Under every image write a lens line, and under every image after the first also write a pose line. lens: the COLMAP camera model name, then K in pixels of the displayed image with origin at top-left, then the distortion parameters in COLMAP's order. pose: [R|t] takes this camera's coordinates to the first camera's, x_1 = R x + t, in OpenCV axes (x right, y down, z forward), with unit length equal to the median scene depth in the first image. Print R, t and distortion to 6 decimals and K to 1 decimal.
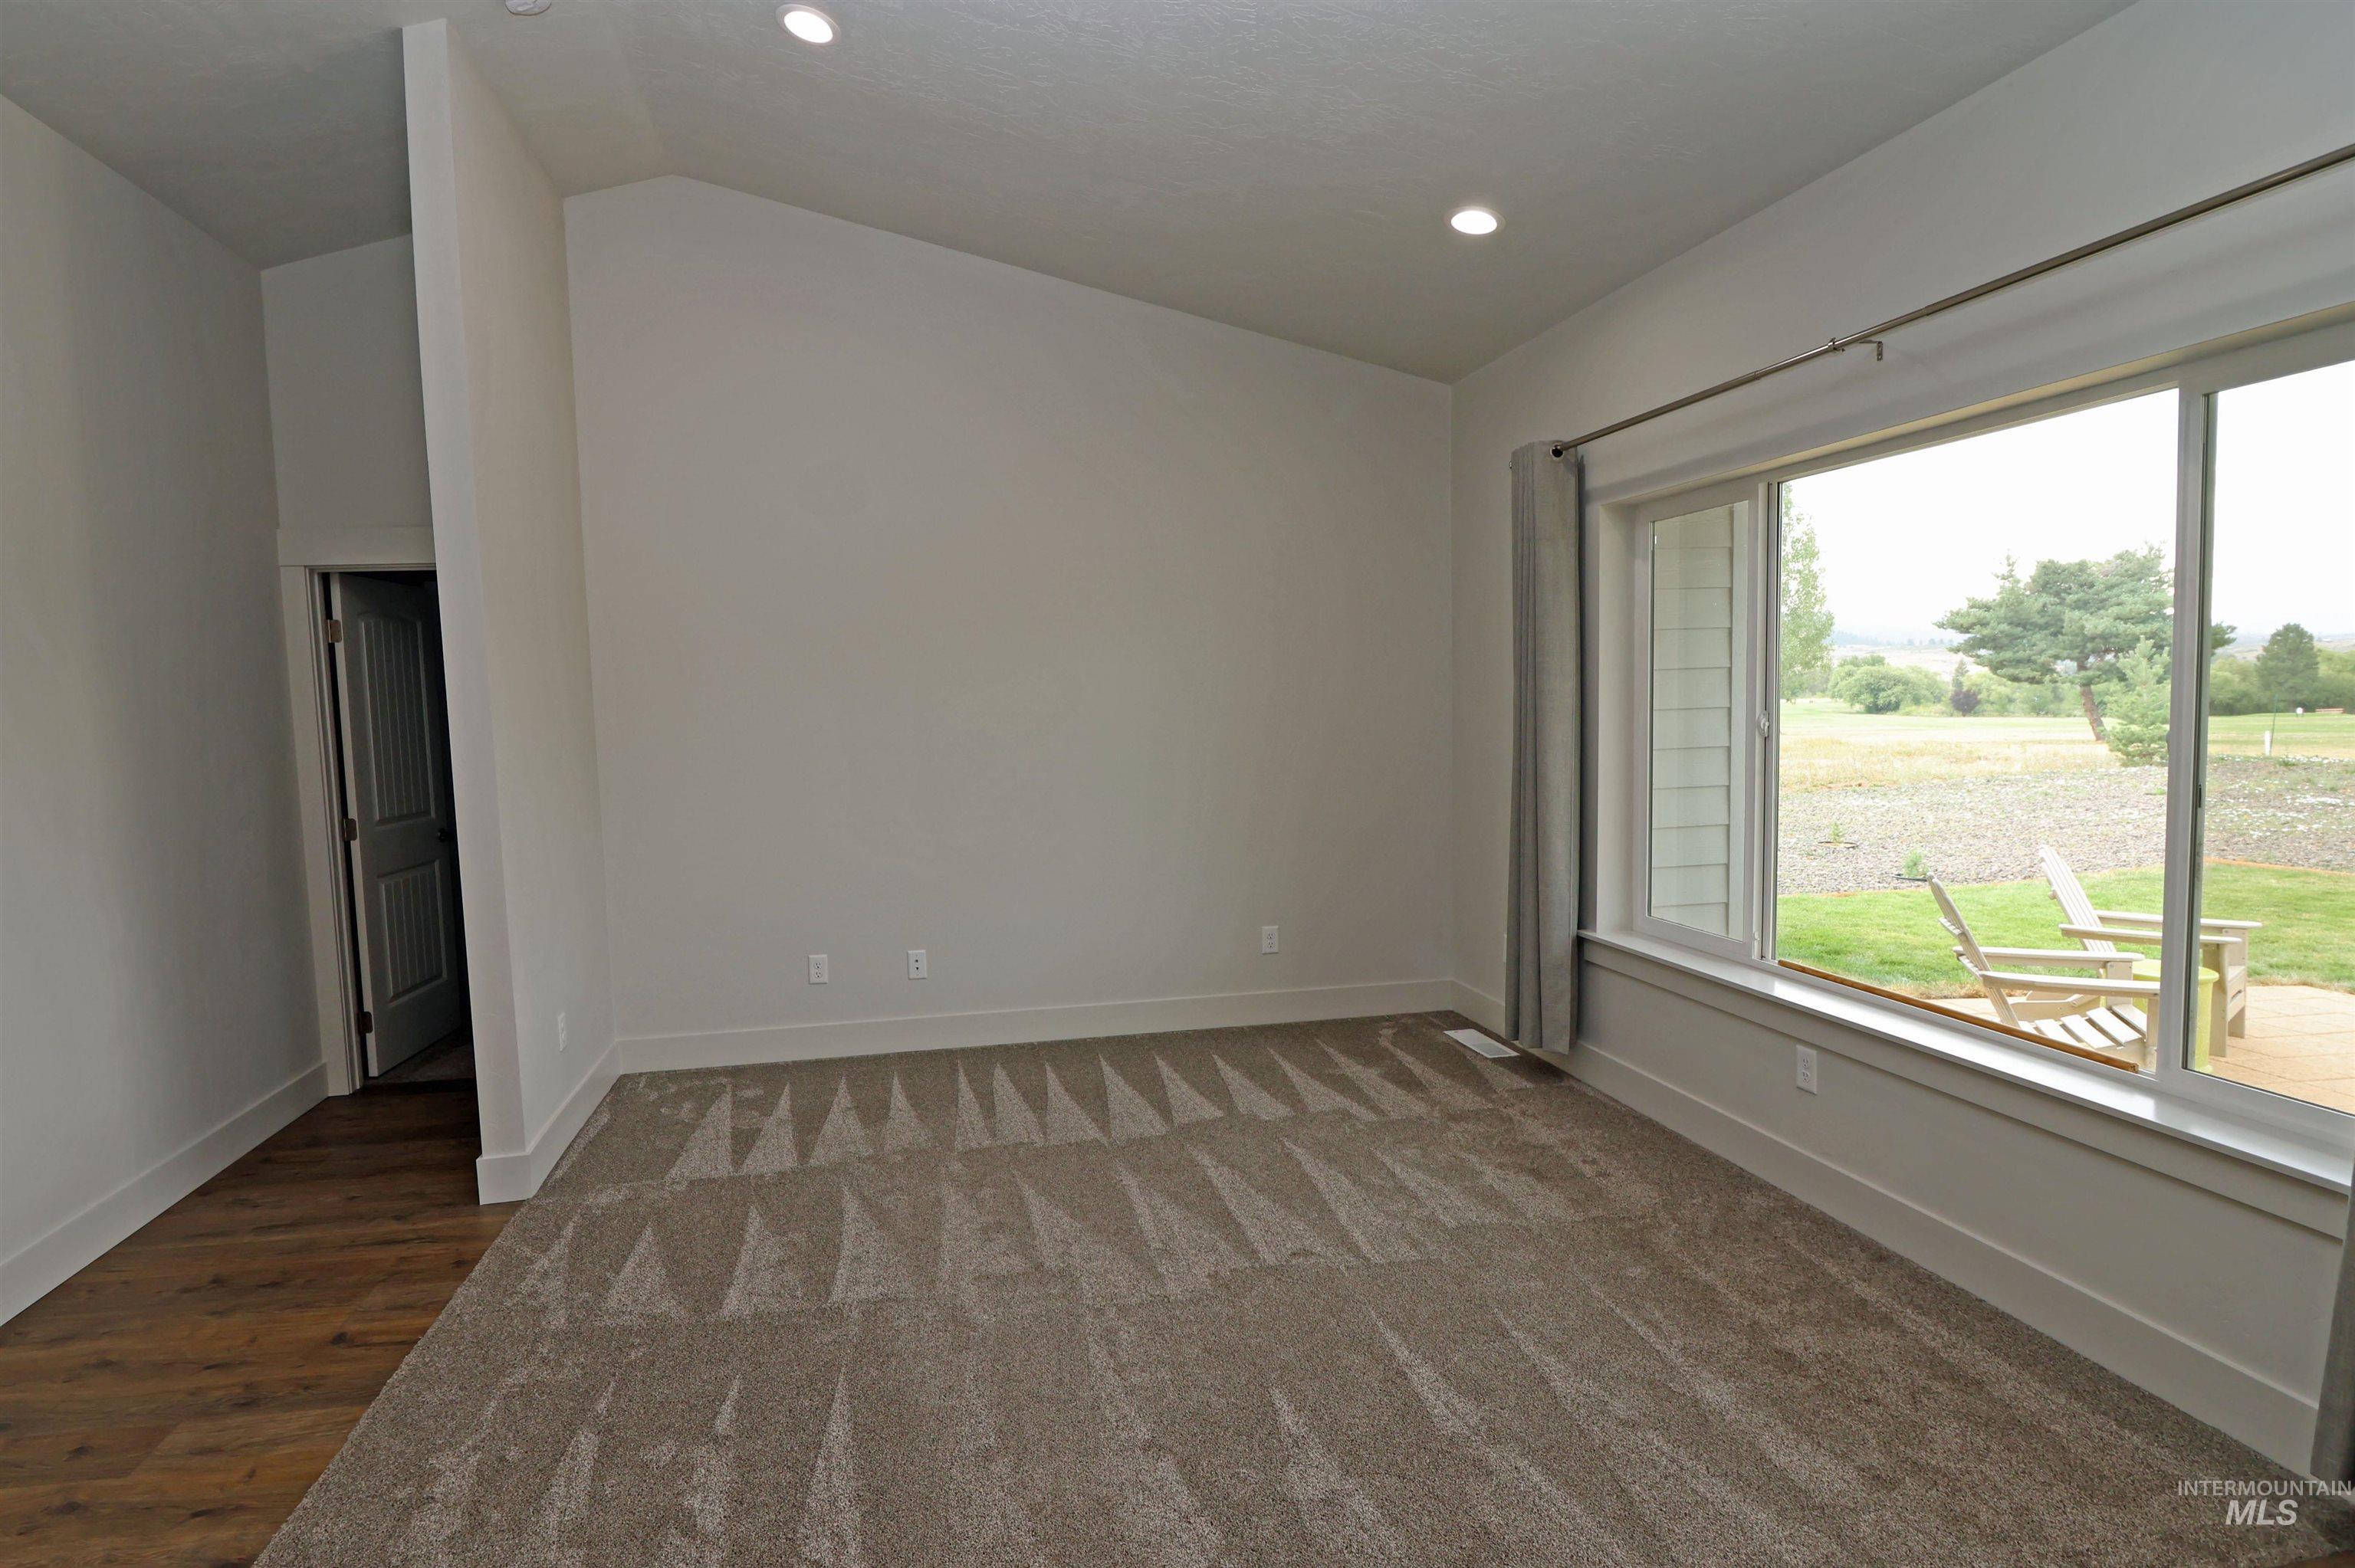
lens RADIAL K [[1097.5, 0, 1177.5], [0, 1097.5, 784.0], [0, 0, 1]] dist [0.000388, -0.000059]
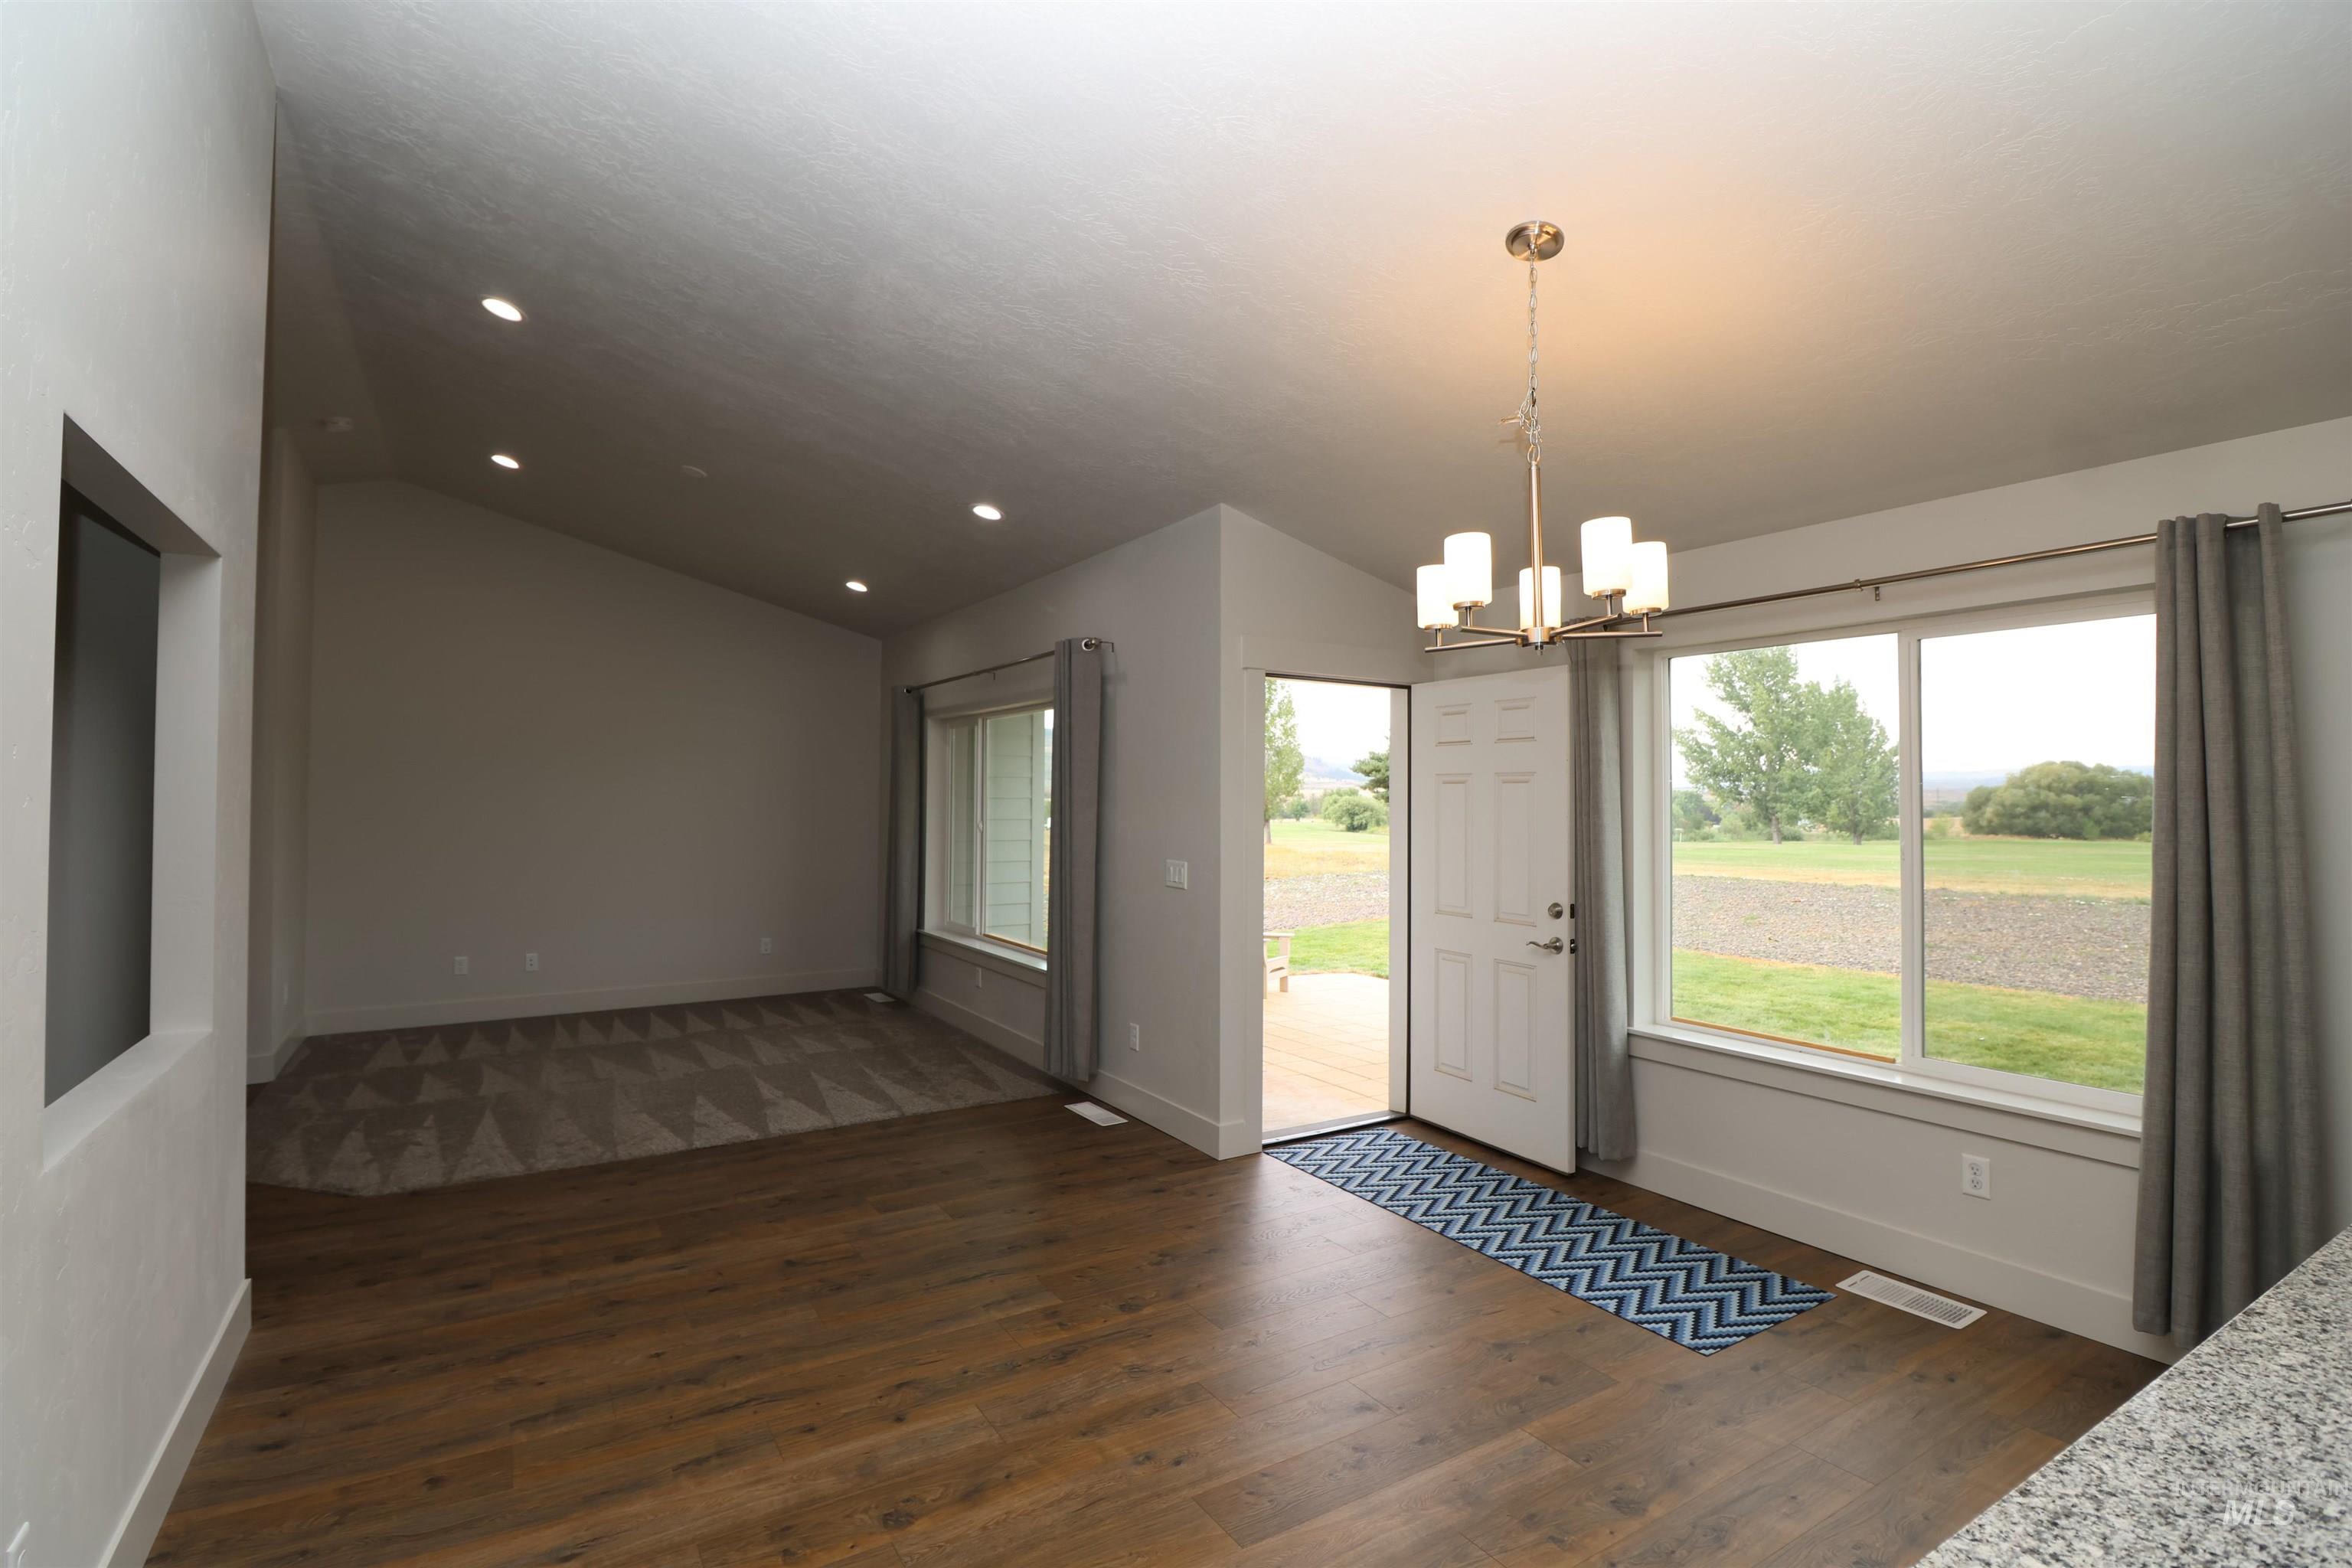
lens RADIAL K [[1066.6, 0, 1176.0], [0, 1066.6, 784.0], [0, 0, 1]] dist [0.000860, -0.000108]
pose [[0.950236, 0.040287, 0.308915, 0.170390], [-0.009426, 0.994867, -0.100749, 0.051893], [-0.311388, 0.092823, 0.945738, -0.813083]]
